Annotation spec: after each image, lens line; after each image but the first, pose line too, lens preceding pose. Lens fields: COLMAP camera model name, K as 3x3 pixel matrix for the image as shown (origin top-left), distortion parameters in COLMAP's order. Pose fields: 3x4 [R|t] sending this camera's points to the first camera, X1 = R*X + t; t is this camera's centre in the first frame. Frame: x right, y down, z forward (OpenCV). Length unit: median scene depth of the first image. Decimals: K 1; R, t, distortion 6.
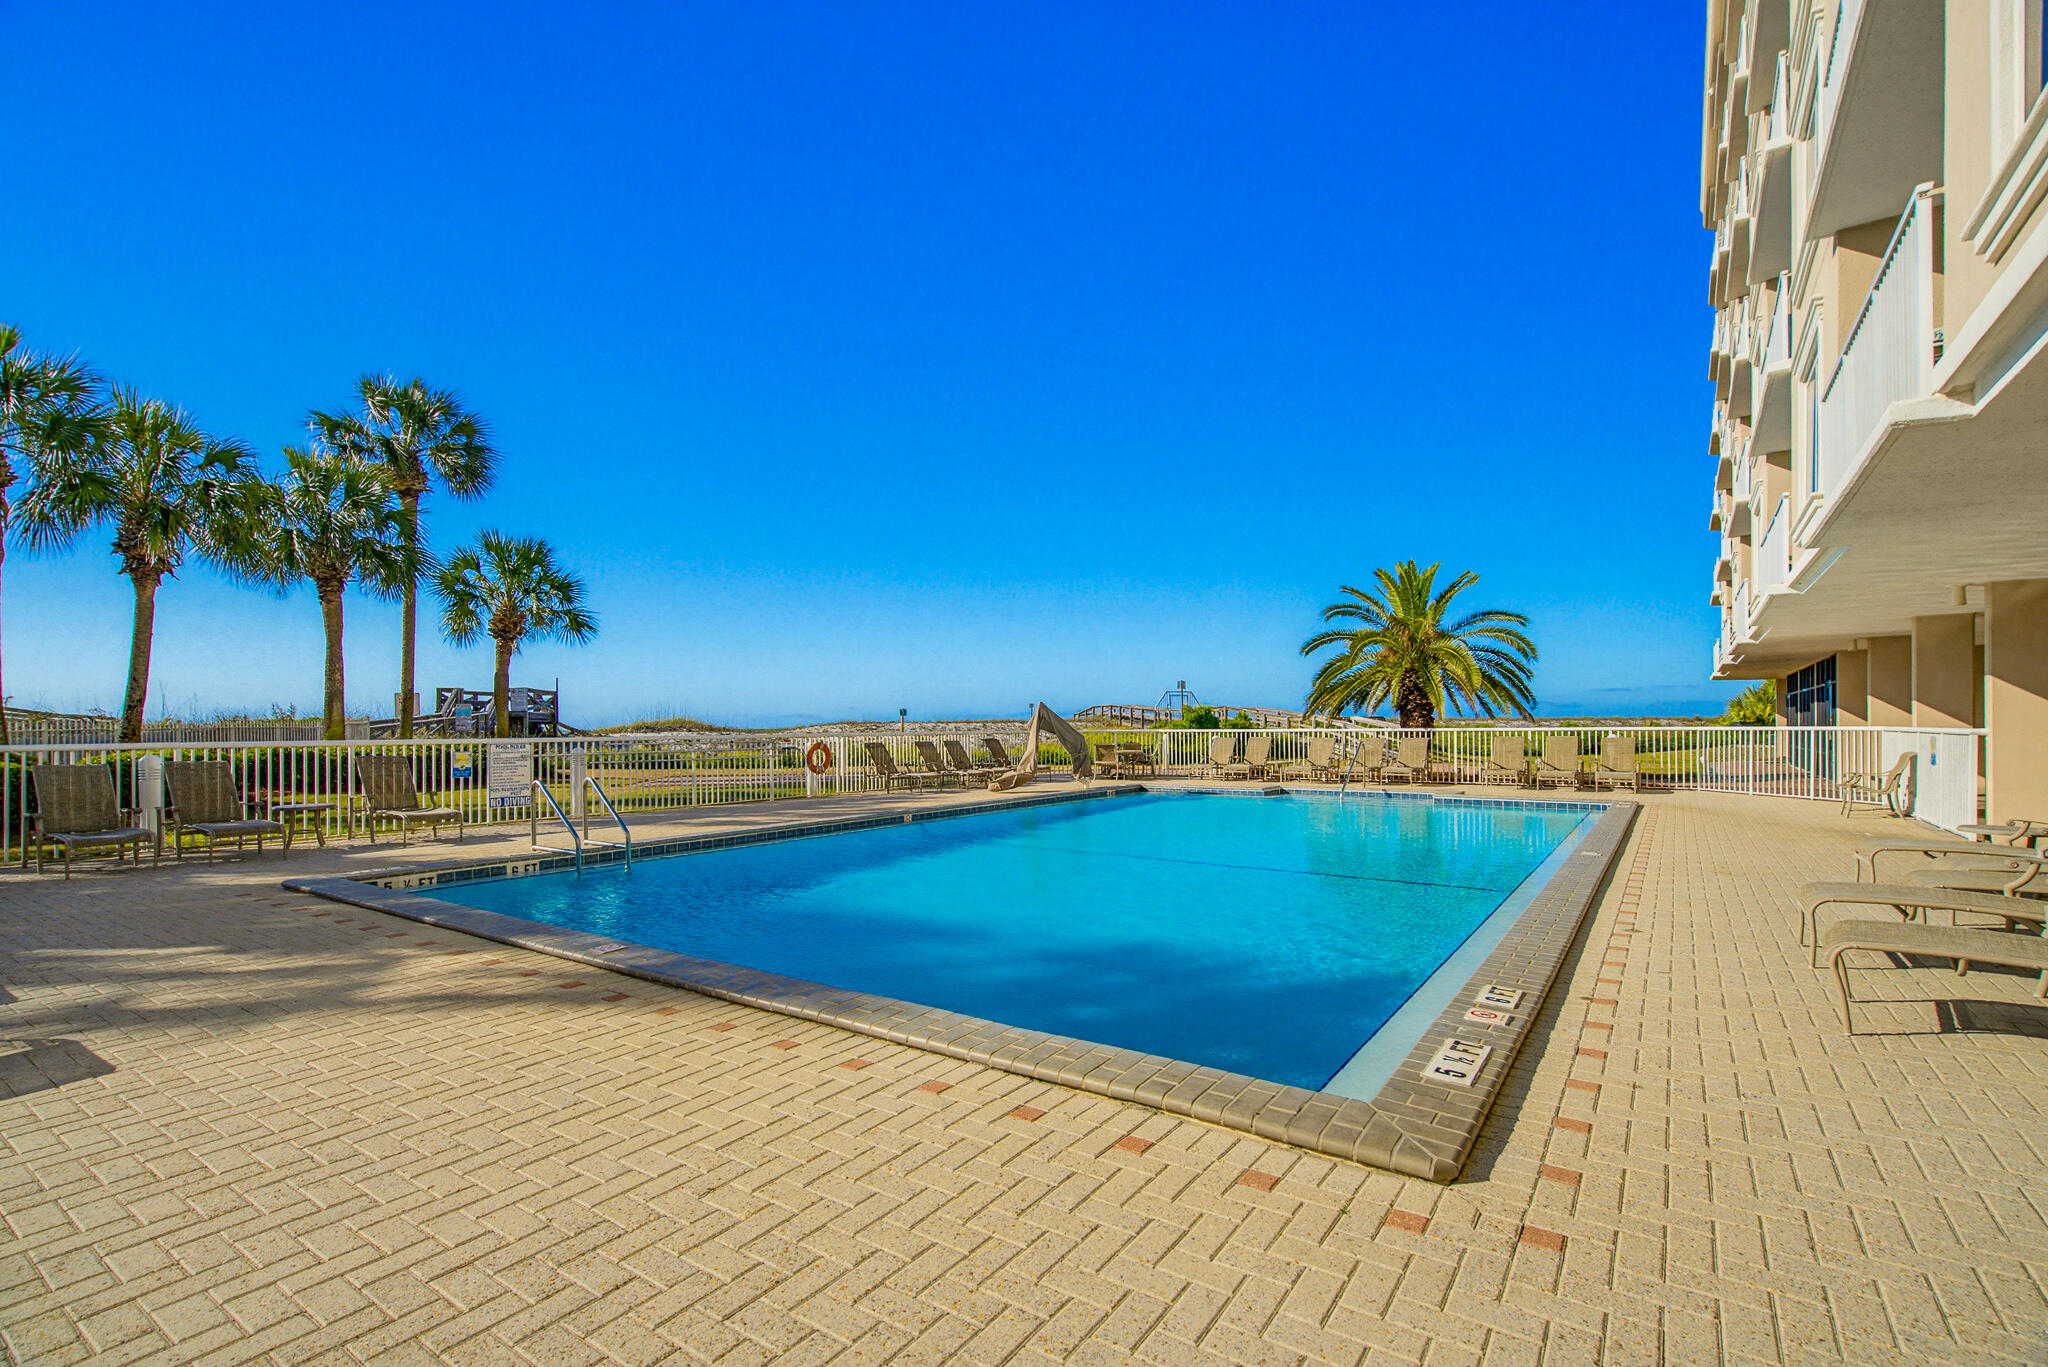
lens RADIAL K [[920.7, 0, 1025.7], [0, 920.7, 730.7], [0, 0, 1]] dist [-0.002461, -0.000322]
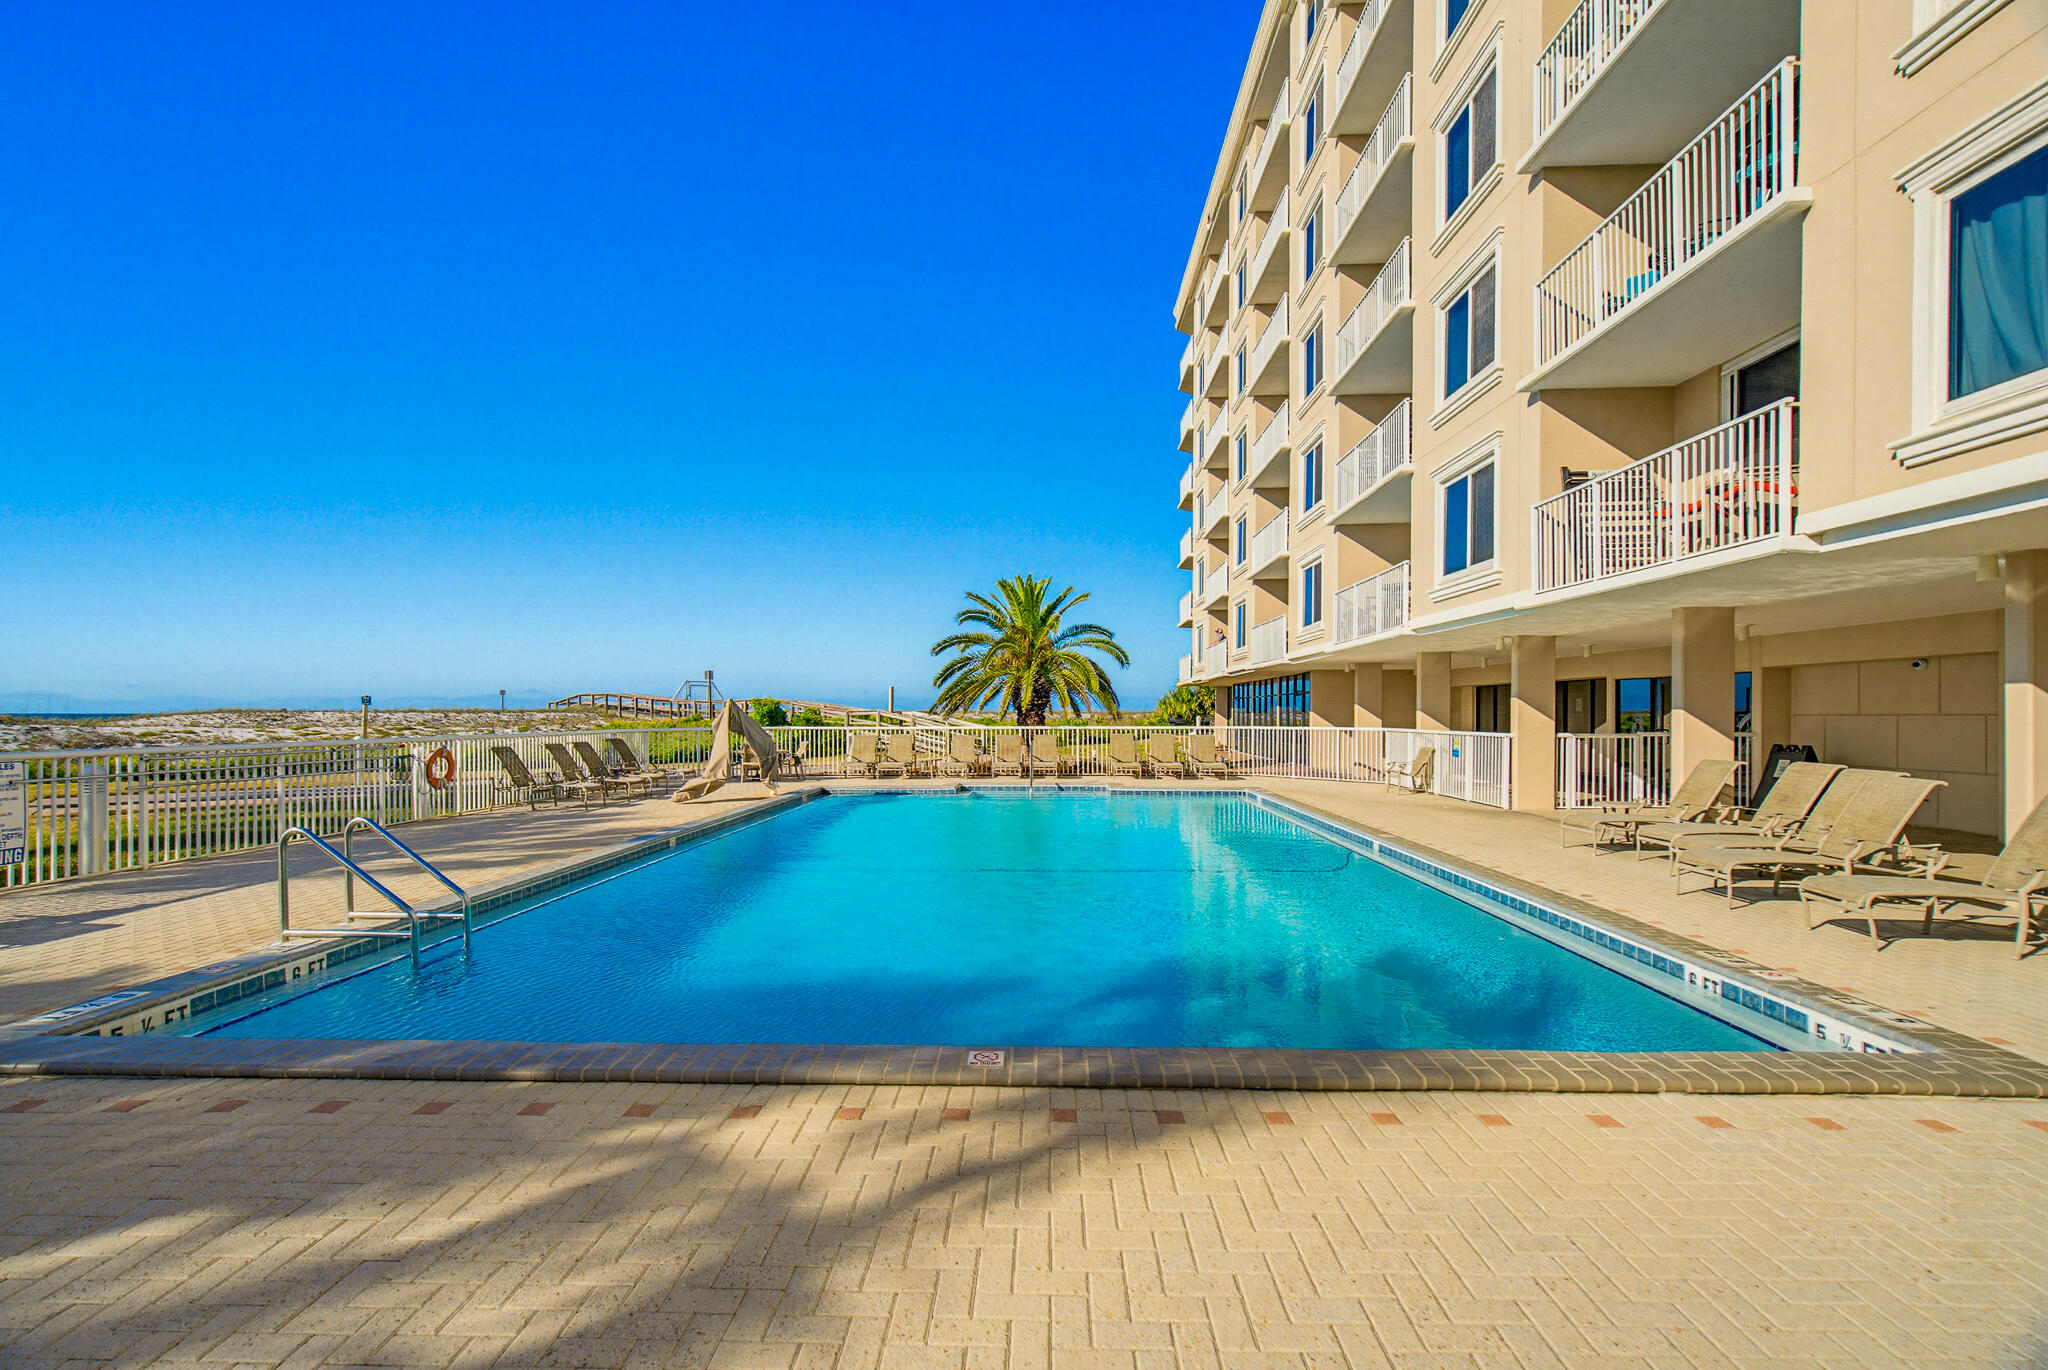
lens RADIAL K [[924.6, 0, 1014.4], [0, 924.6, 710.1], [0, 0, 1]] dist [-0.002006, -0.000577]
pose [[0.838745, 0.009487, 0.544442, -0.251736], [-0.003624, 0.999923, -0.011841, -0.011310], [-0.544512, 0.007958, 0.838715, 0.105714]]
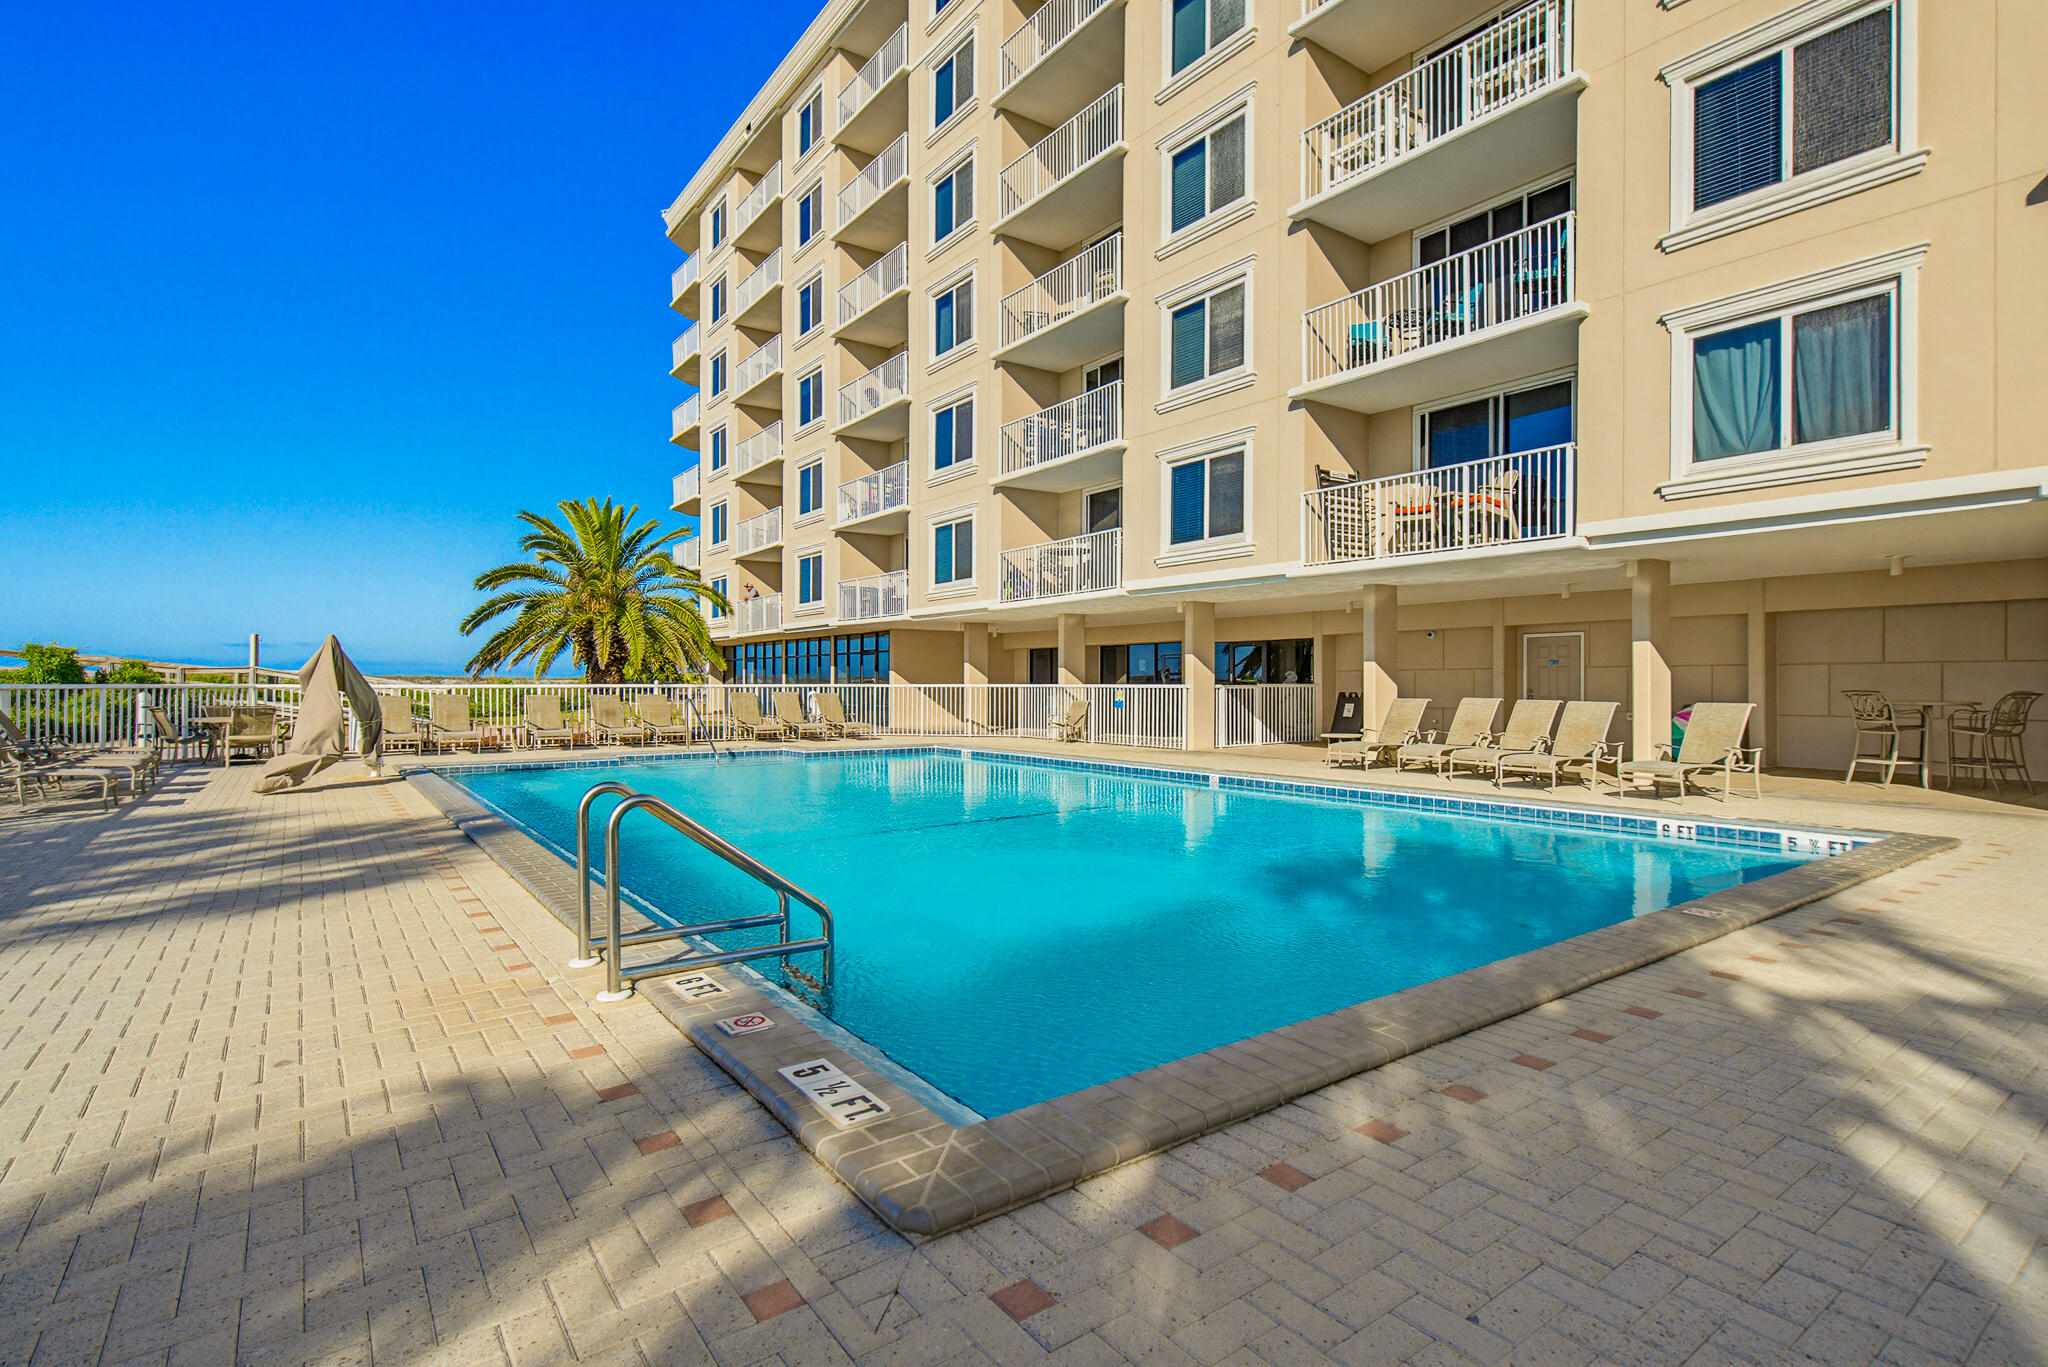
lens RADIAL K [[979.9, 0, 1024.0], [0, 979.9, 683.5], [0, 0, 1]] dist [0.011080, -0.000150]
pose [[0.313858, 0.009795, 0.949419, -0.465533], [-0.000073, 0.999947, -0.010292, 0.008101], [-0.949470, 0.003160, 0.313842, 0.401766]]
